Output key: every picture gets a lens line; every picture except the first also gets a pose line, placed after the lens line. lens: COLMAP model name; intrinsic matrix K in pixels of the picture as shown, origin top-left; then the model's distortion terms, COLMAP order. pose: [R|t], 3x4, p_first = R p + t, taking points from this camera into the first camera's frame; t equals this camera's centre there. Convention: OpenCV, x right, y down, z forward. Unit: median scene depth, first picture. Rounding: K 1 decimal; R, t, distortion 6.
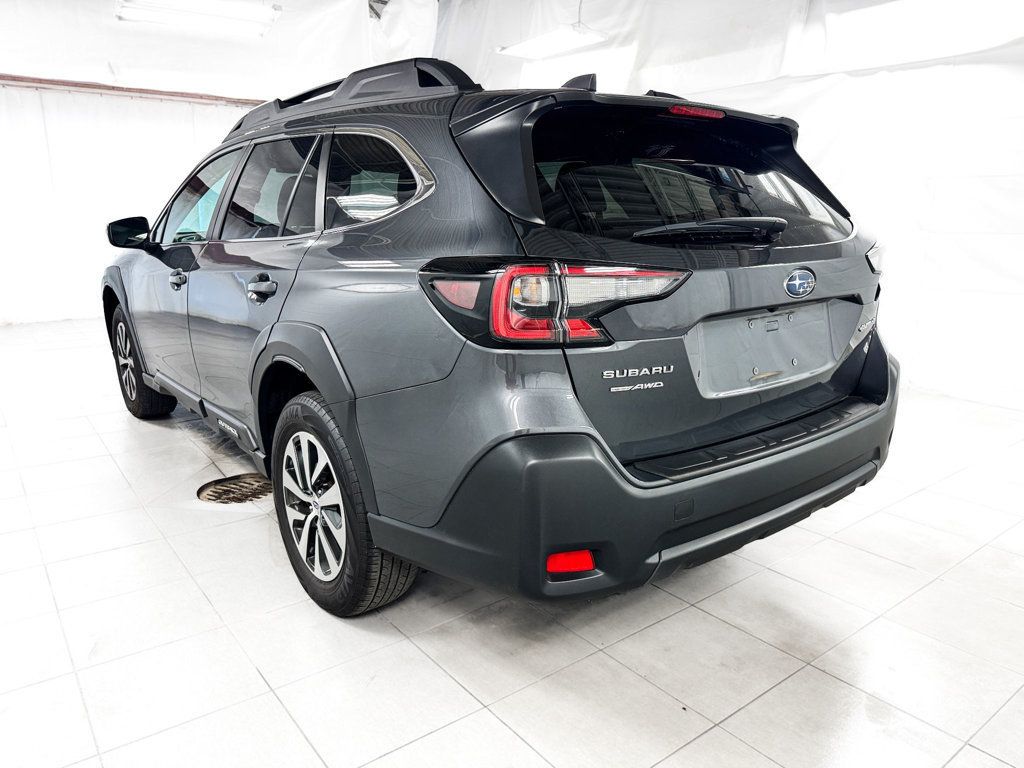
lens RADIAL K [[731.6, 0, 519.0], [0, 731.6, 373.9], [0, 0, 1]] dist [0.028946, -0.036574]
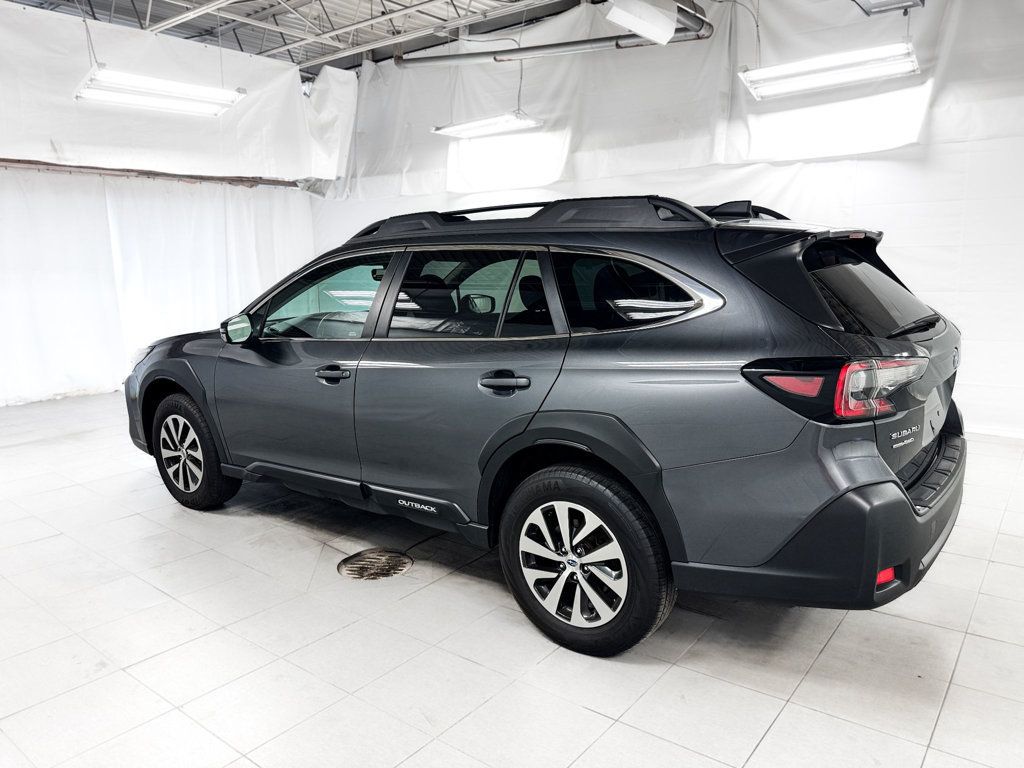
lens RADIAL K [[731.6, 0, 521.3], [0, 731.6, 380.9], [0, 0, 1]] dist [0.028946, -0.036574]
pose [[0.971307, -0.060667, 0.229964, -0.625692], [0.073660, 0.996111, -0.048335, -0.063017], [-0.226137, 0.063887, 0.971998, -0.145300]]
